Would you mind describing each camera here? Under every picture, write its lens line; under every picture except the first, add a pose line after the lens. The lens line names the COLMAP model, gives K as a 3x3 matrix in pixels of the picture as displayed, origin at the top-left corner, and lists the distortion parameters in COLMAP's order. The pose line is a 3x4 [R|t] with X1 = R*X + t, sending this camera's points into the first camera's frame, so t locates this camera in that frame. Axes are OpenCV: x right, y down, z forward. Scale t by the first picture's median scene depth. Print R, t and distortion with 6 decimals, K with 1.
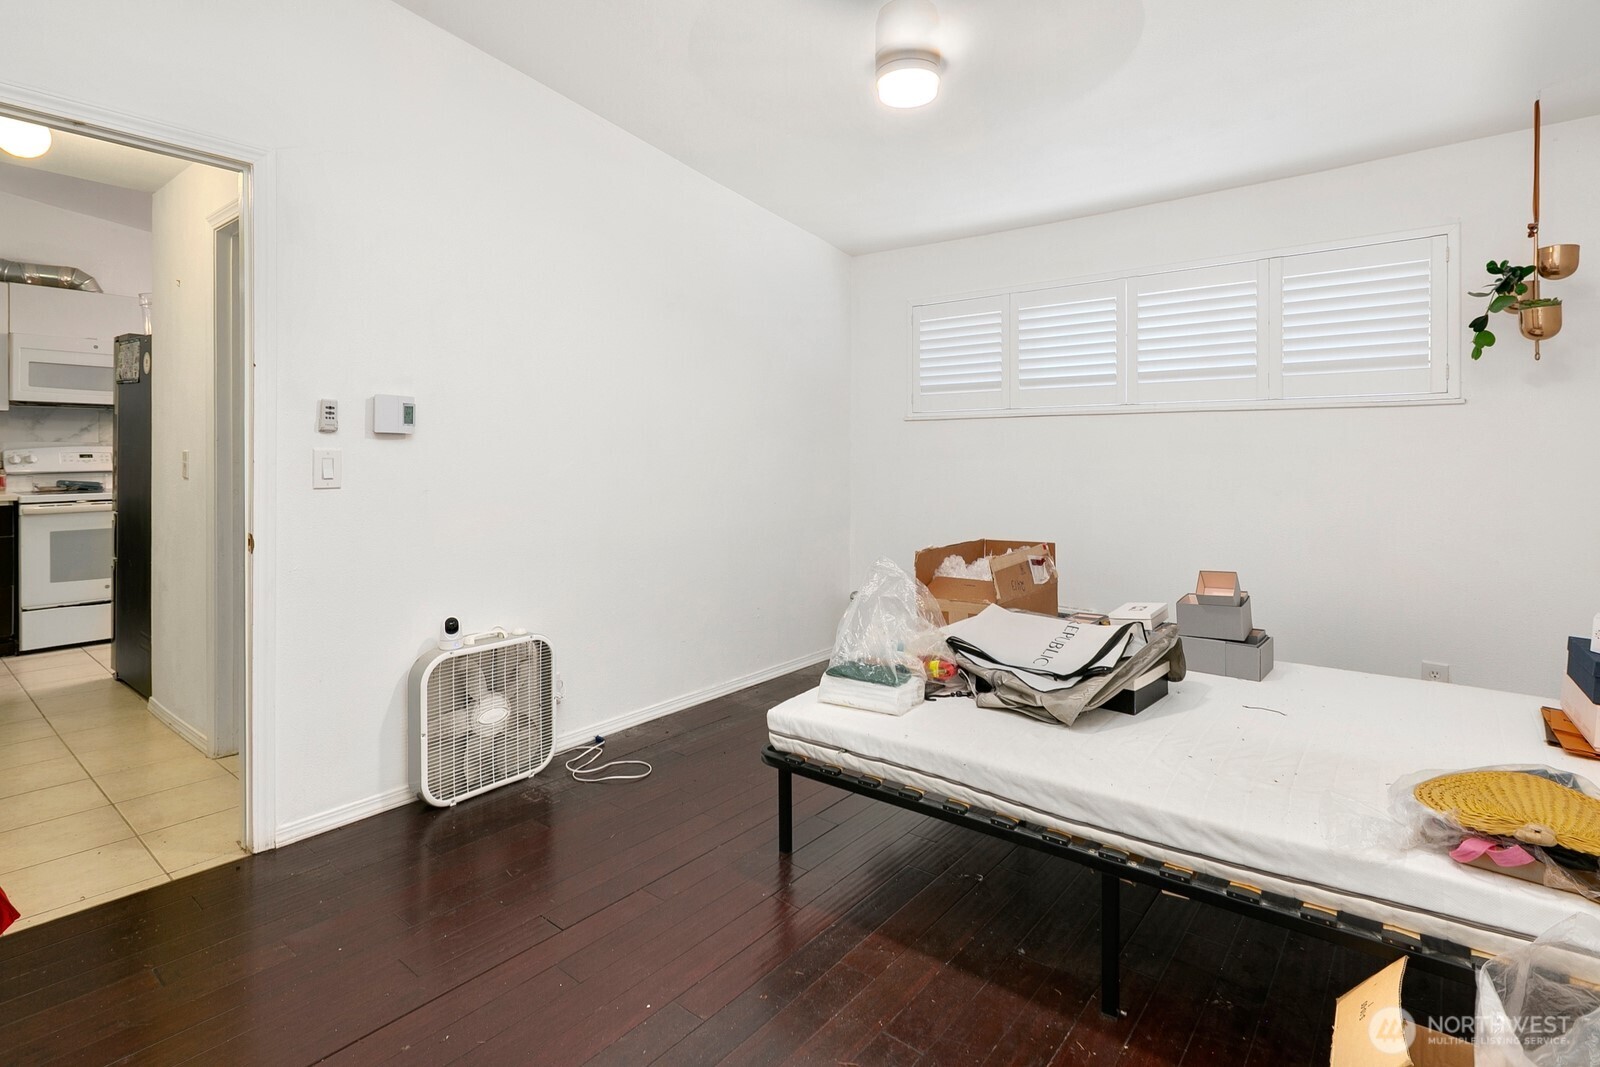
lens RADIAL K [[812.0, 0, 798.6], [0, 812.0, 451.2], [0, 0, 1]] dist [0.000178, -0.000261]
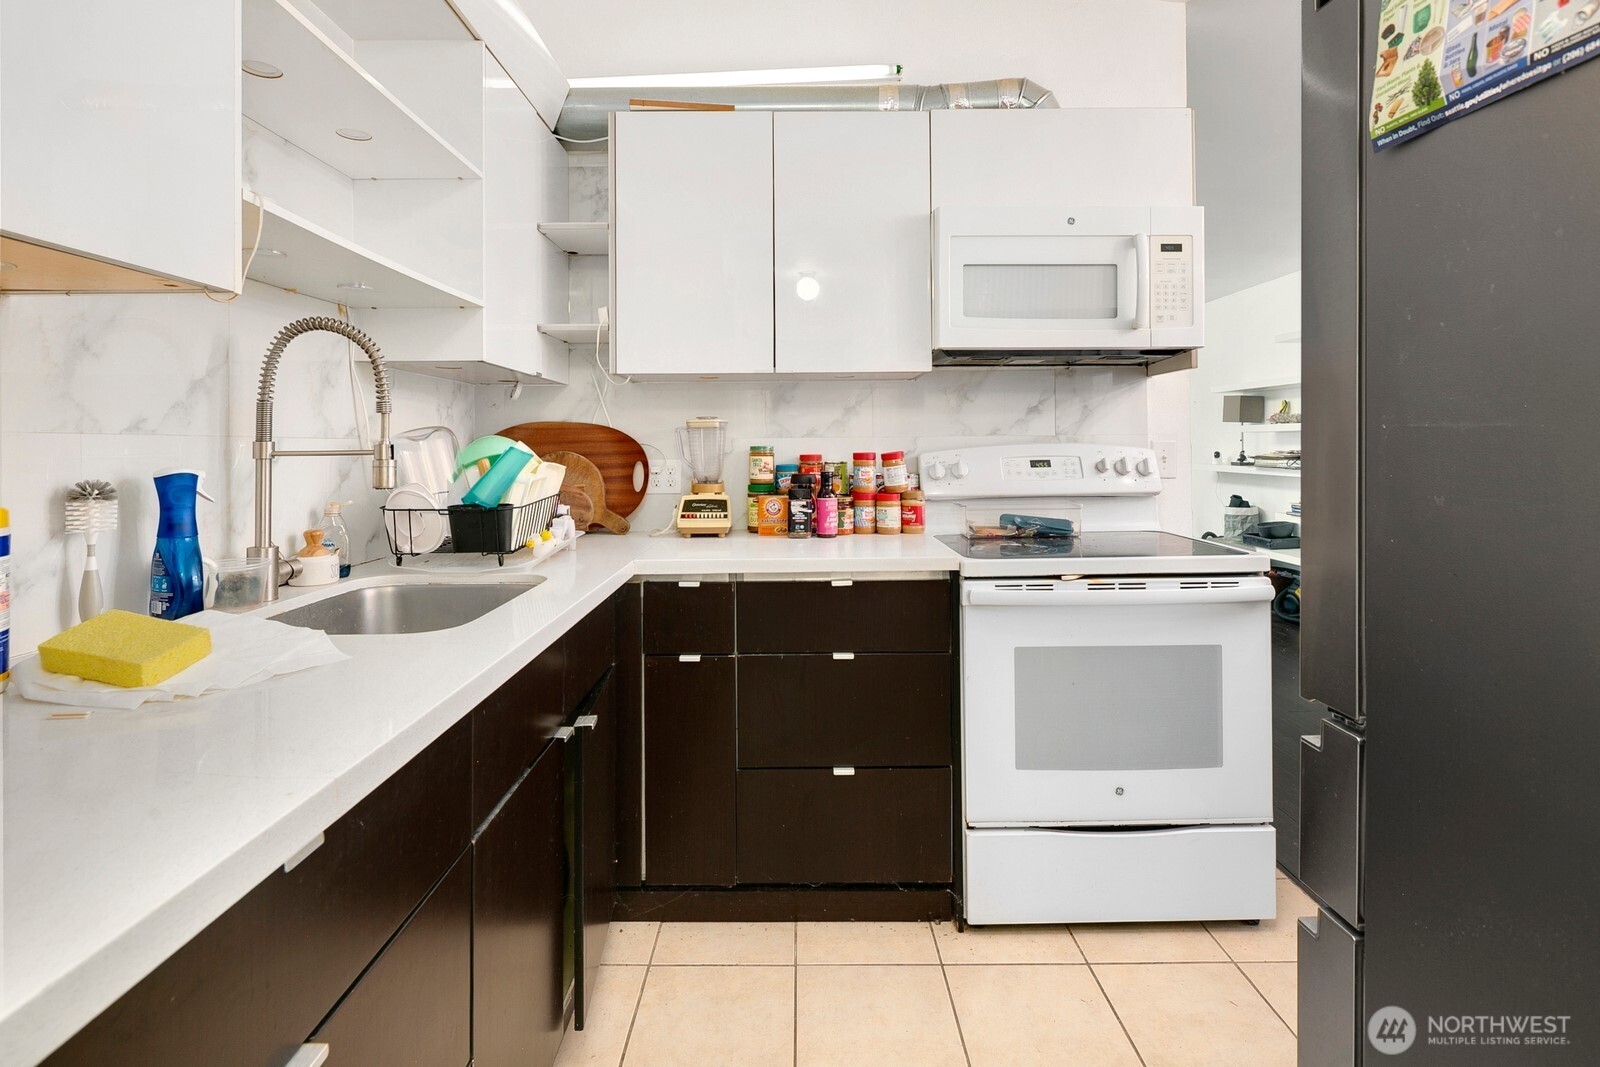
lens RADIAL K [[812.0, 0, 798.6], [0, 812.0, 451.2], [0, 0, 1]] dist [0.000178, -0.000261]
pose [[0.647743, -0.002044, -0.761857, -0.637443], [0.004072, 0.999991, 0.000780, -0.002609], [0.761848, -0.003607, 0.647745, 0.608332]]
